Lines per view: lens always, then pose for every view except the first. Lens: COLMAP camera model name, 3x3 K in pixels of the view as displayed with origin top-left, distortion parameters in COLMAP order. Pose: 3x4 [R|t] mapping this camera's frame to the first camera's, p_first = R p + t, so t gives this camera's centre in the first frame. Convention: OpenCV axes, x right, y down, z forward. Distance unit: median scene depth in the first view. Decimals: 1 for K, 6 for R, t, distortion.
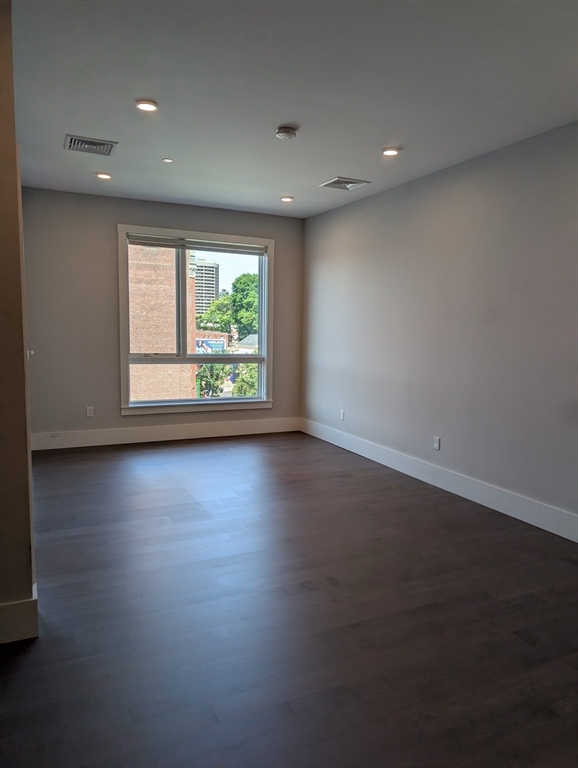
lens RADIAL K [[546.0, 0, 289.0], [0, 546.0, 384.0], [0, 0, 1]] dist [0.129717, -0.256868]
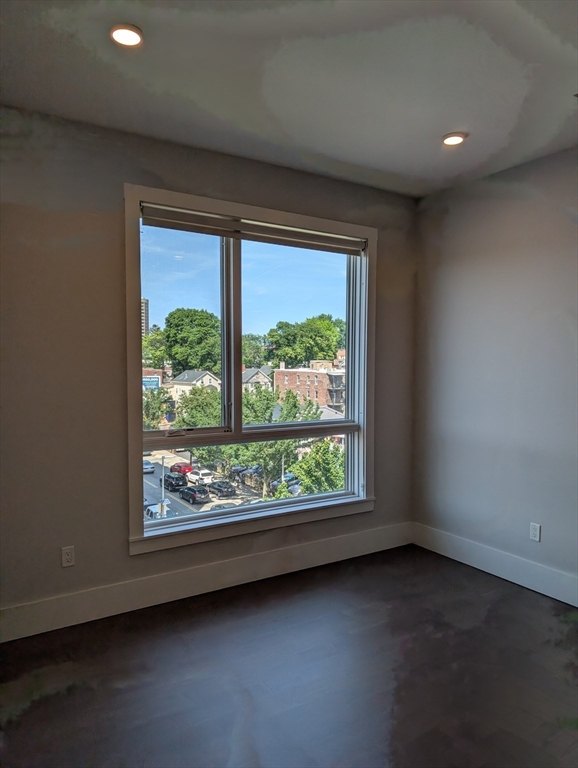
lens RADIAL K [[540.4, 0, 288.4], [0, 540.4, 393.5], [0, 0, 1]] dist [0.037329, -0.061940]
pose [[0.991359, -0.020563, 0.129554, -0.200284], [0.026272, 0.998750, -0.042515, -0.061108], [-0.128518, 0.045551, 0.990660, 0.434073]]
